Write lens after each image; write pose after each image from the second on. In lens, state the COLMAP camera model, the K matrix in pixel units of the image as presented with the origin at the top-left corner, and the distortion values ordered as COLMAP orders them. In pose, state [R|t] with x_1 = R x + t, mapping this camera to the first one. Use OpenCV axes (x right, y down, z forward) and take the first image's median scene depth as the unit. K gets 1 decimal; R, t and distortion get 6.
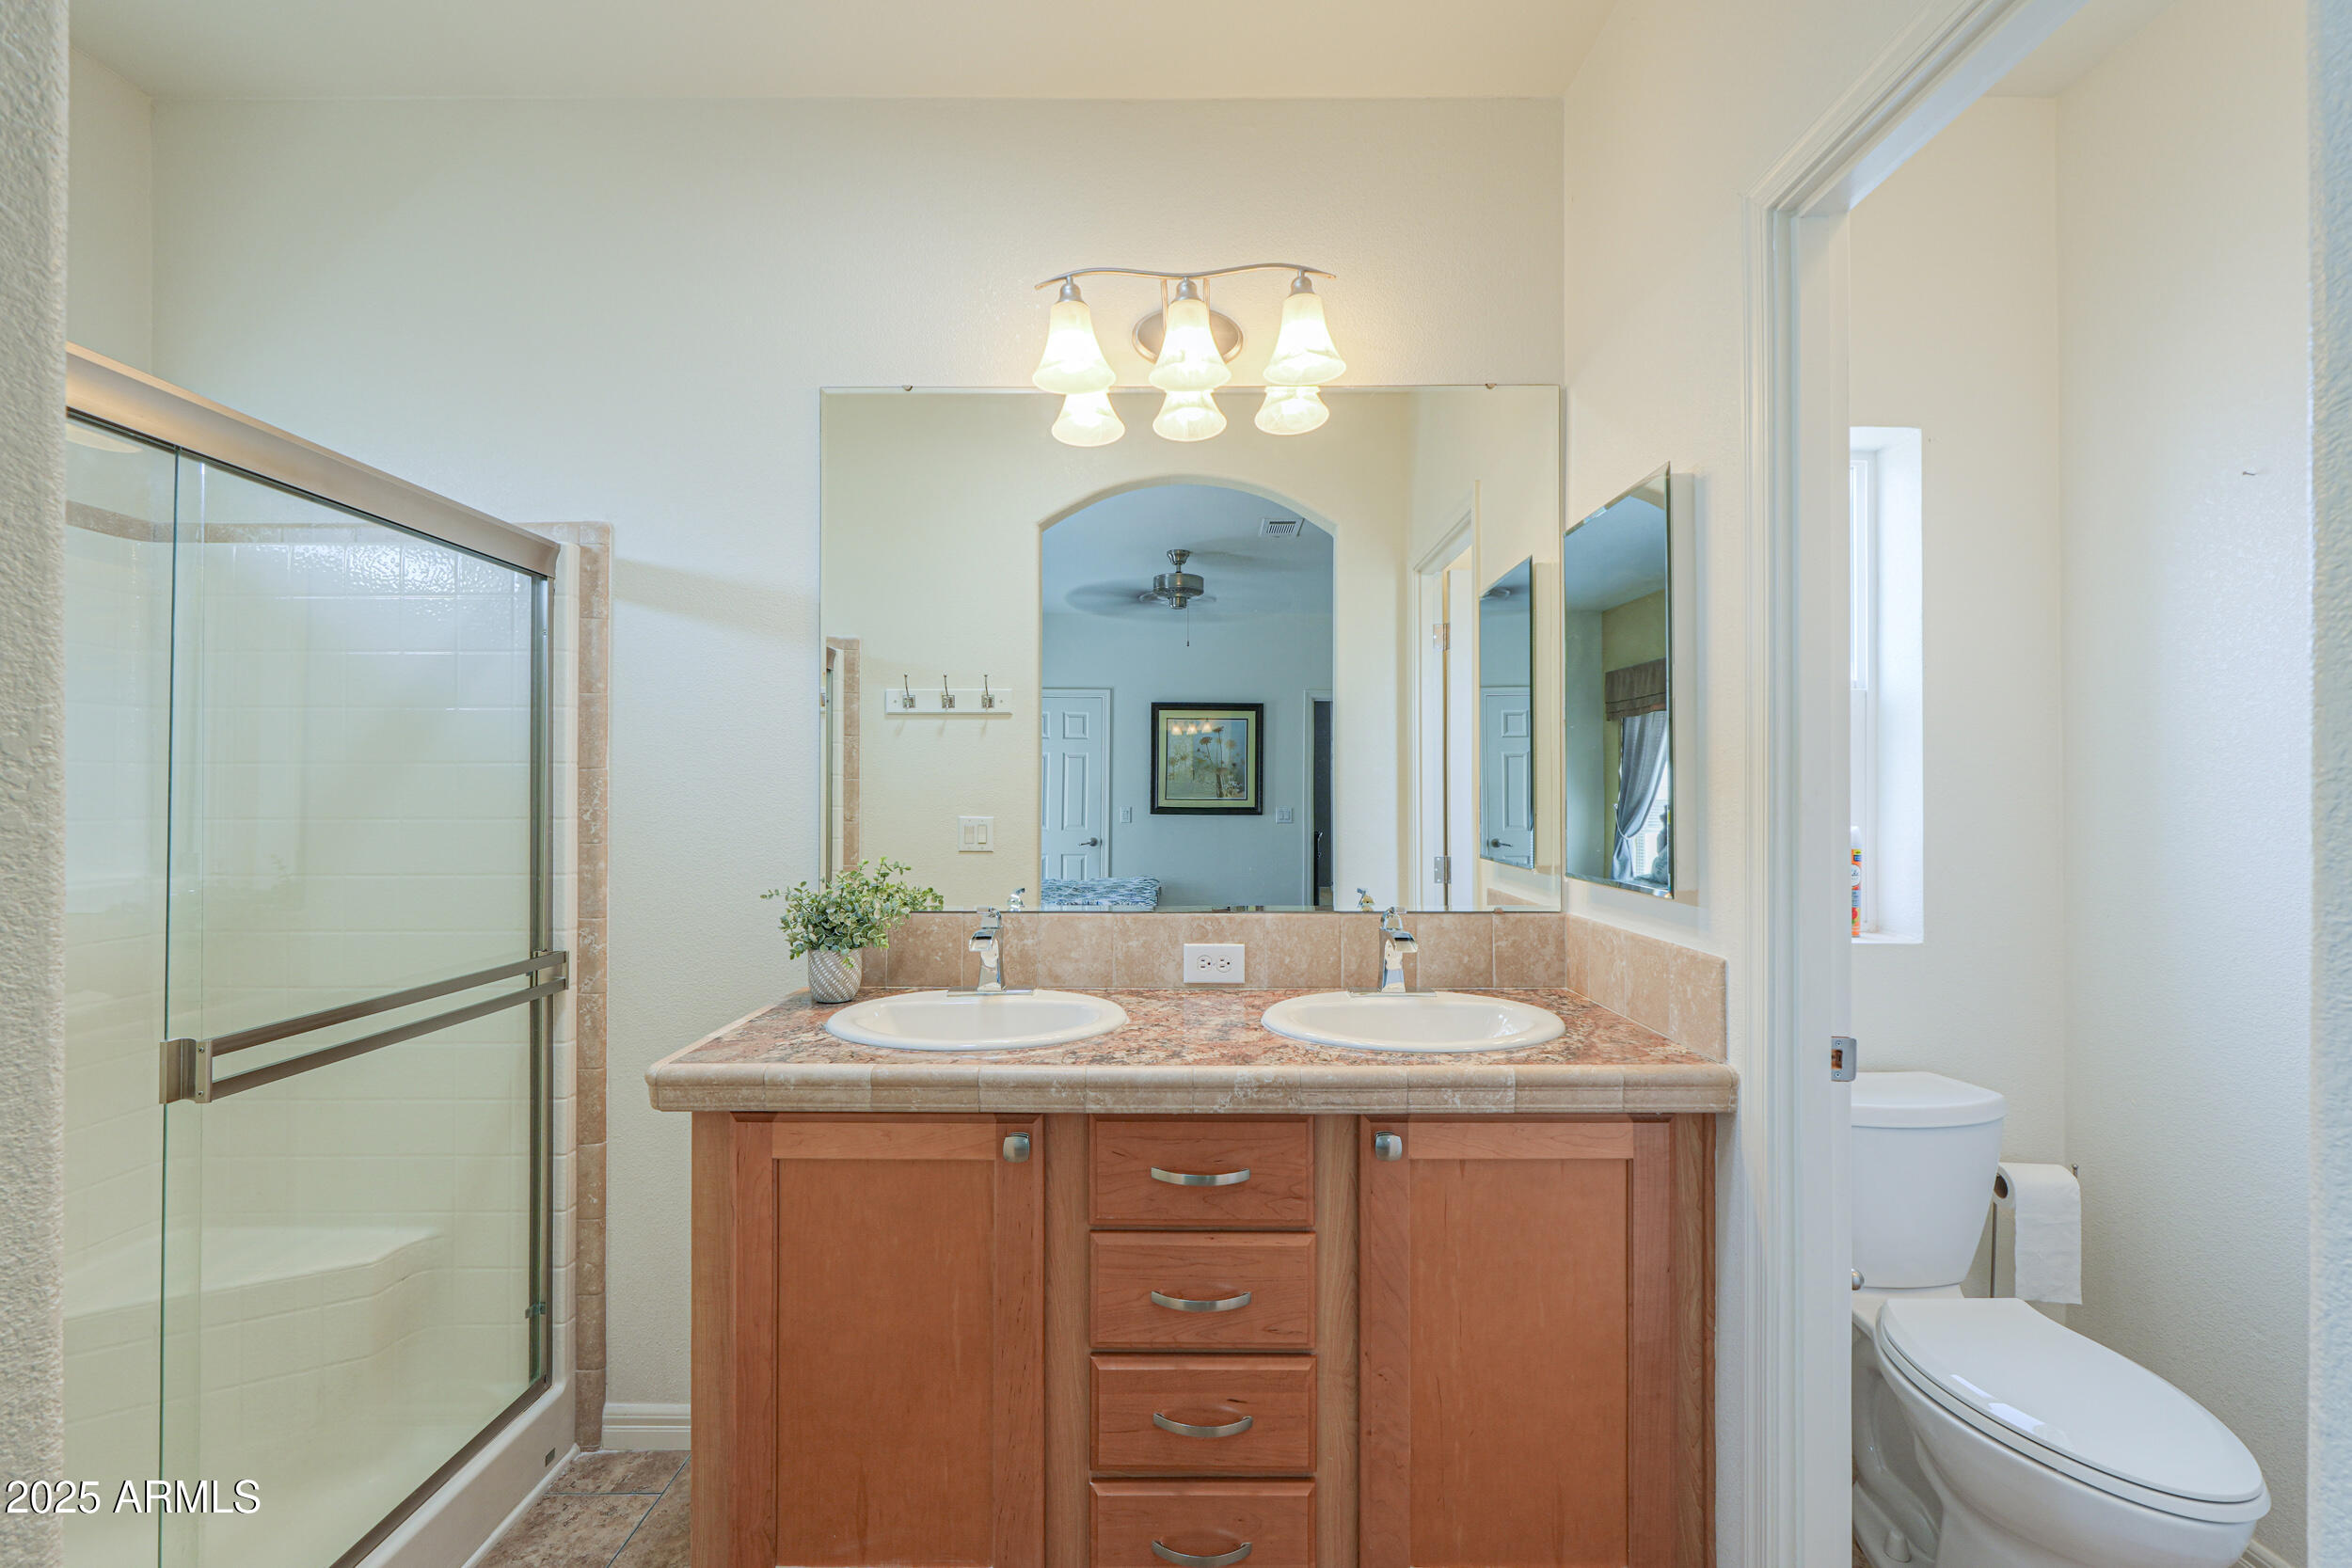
lens RADIAL K [[988.2, 0, 1178.8], [0, 988.2, 795.9], [0, 0, 1]] dist [-0.001208, 0.001380]
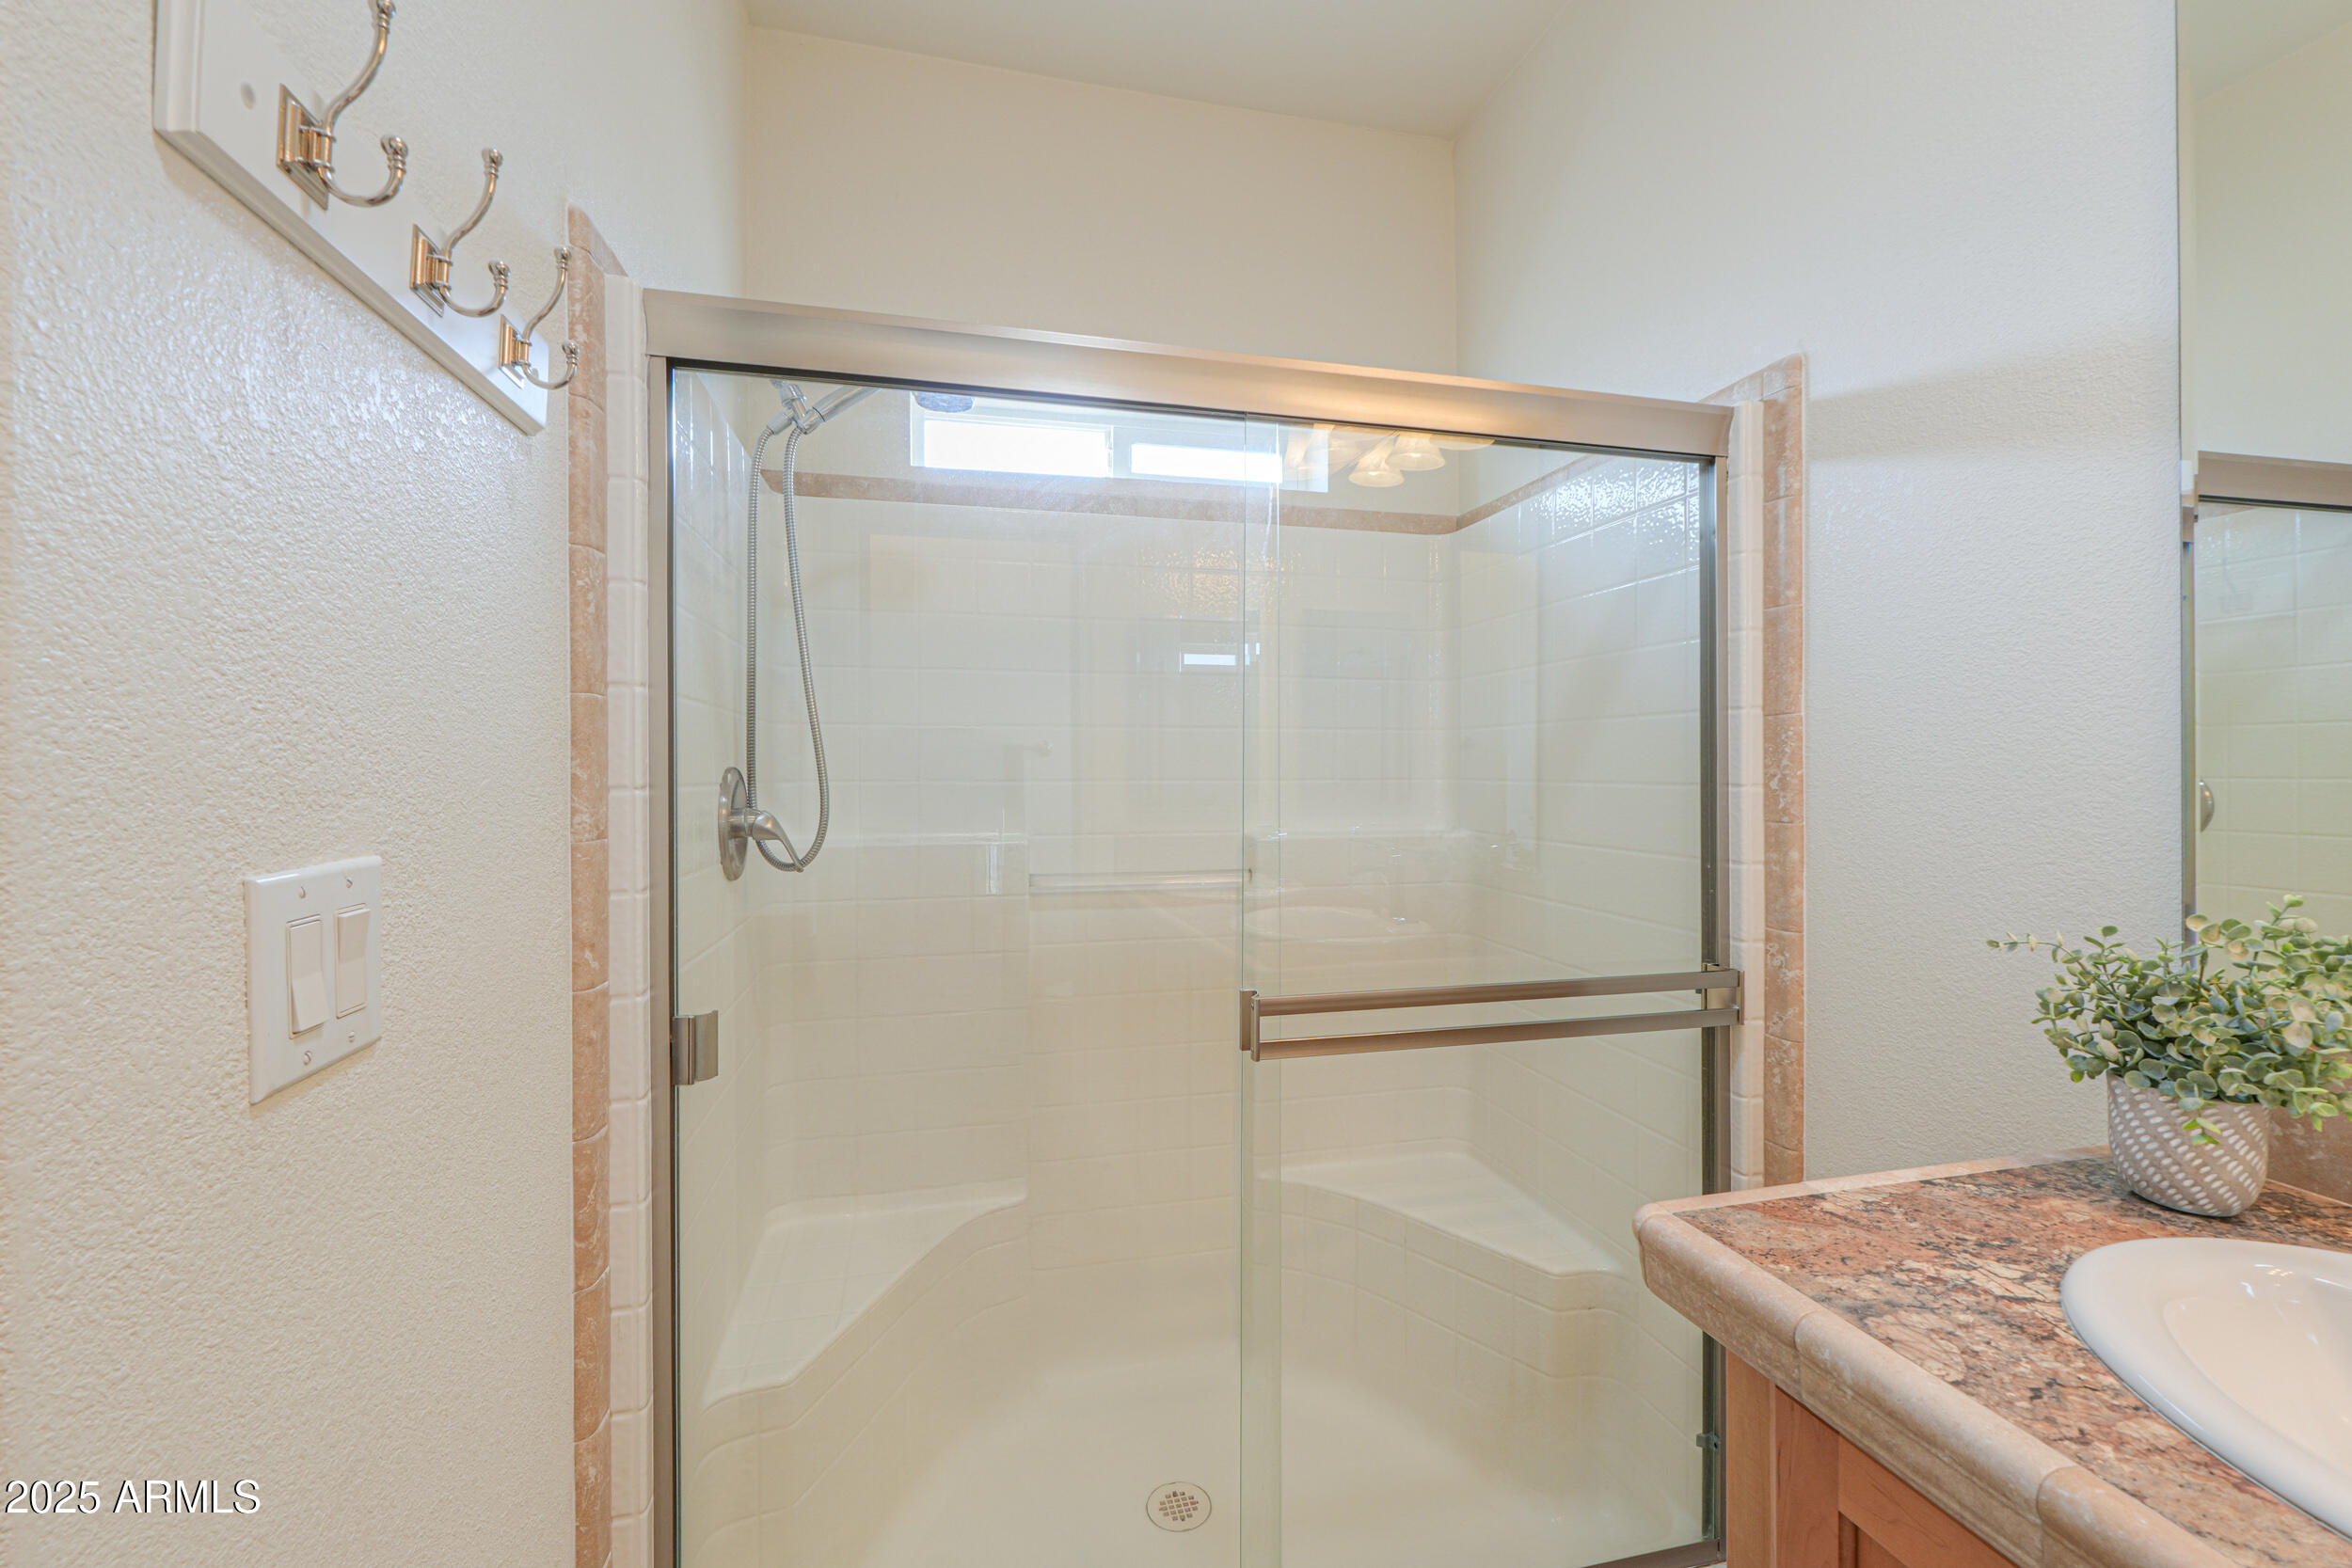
lens RADIAL K [[988.2, 0, 1190.4], [0, 988.2, 764.3], [0, 0, 1]] dist [-0.001208, 0.001380]
pose [[0.243048, -0.002204, -0.970012, -0.020569], [0.001172, 0.999997, -0.001979, 0.008017], [0.970014, -0.000656, 0.243050, 0.434070]]
